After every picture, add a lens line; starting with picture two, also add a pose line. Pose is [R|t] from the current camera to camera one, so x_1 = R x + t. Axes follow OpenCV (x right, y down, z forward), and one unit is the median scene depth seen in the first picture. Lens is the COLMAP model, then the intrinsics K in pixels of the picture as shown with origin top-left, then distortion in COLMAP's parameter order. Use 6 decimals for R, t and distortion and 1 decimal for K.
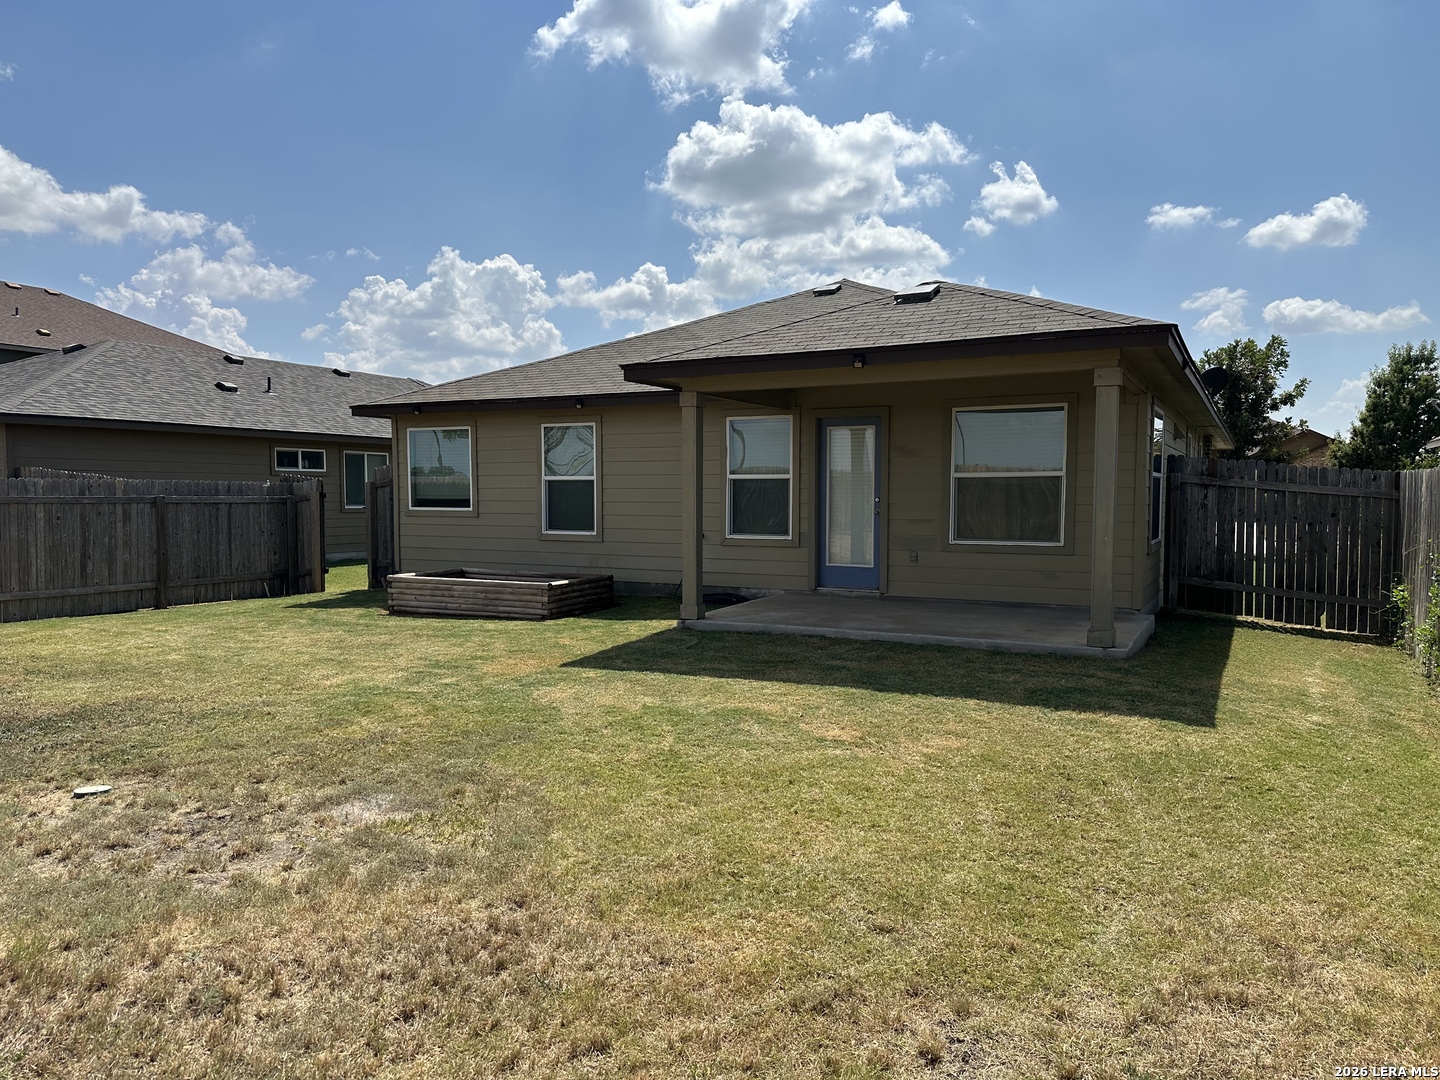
lens RADIAL K [[1022.4, 0, 743.7], [0, 1022.4, 533.4], [0, 0, 1]] dist [0.158750, -0.195979]
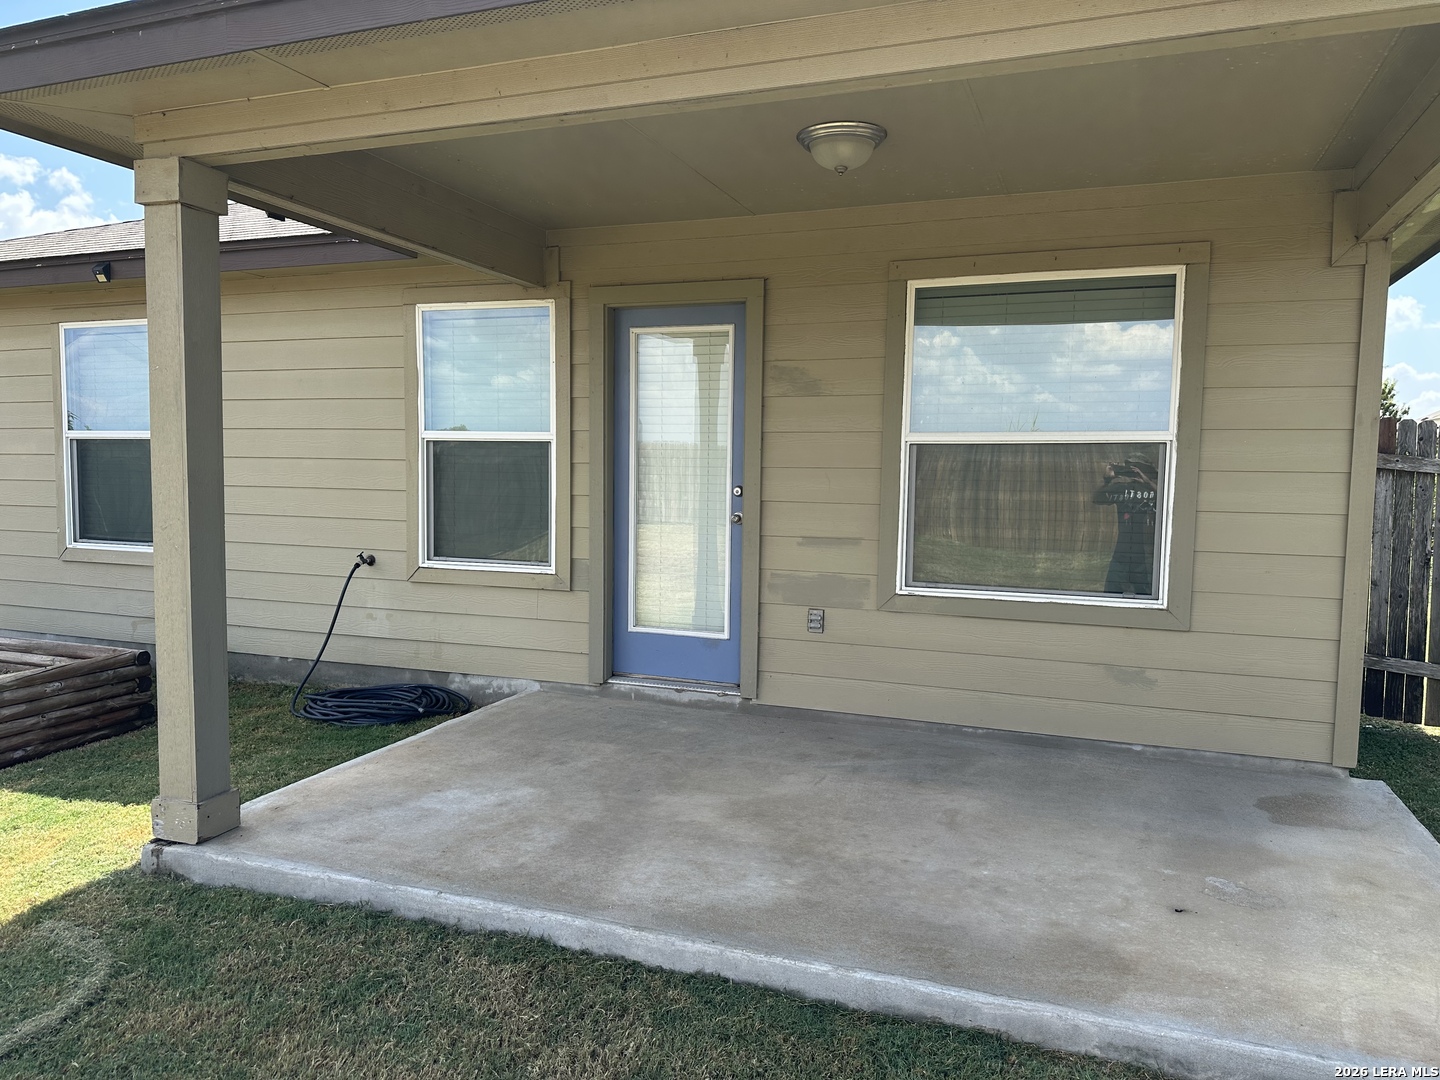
lens RADIAL K [[1022.4, 0, 743.7], [0, 1022.4, 533.4], [0, 0, 1]] dist [0.158750, -0.195979]
pose [[0.993589, 0.006175, 0.112880, 0.079878], [-0.008624, 0.999738, 0.021218, -0.023197], [-0.112720, -0.022056, 0.993382, 0.536673]]
